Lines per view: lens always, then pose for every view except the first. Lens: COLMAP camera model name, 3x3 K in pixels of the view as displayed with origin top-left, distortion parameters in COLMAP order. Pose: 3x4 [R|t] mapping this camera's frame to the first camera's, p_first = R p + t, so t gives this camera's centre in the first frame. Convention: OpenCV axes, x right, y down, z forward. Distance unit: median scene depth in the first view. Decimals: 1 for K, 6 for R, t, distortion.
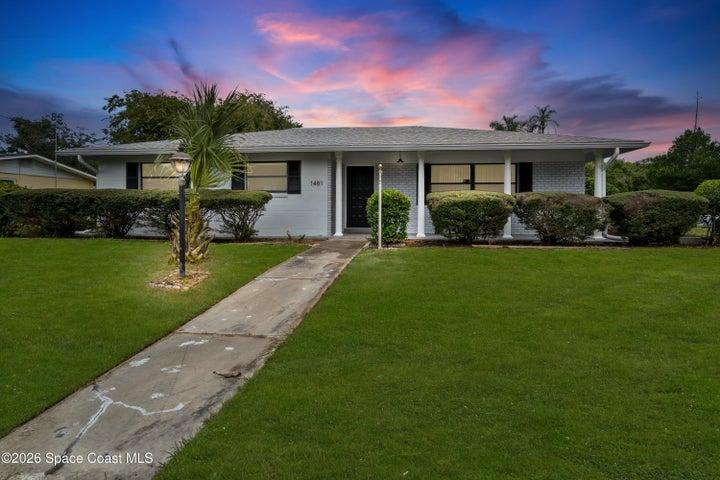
lens RADIAL K [[395.4, 0, 355.9], [0, 395.4, 228.6], [0, 0, 1]] dist [-0.004247, -0.000187]
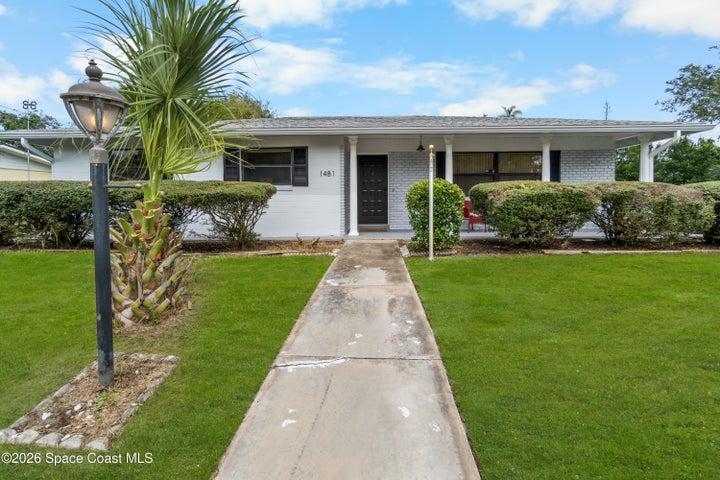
lens RADIAL K [[312.1, 0, 345.4], [0, 312.1, 219.5], [0, 0, 1]] dist [-0.000286, -0.000159]
pose [[0.997949, -0.012339, 0.062817, -0.120754], [0.011294, 0.999792, 0.016955, -0.032439], [-0.063013, -0.016211, 0.997881, 0.389019]]
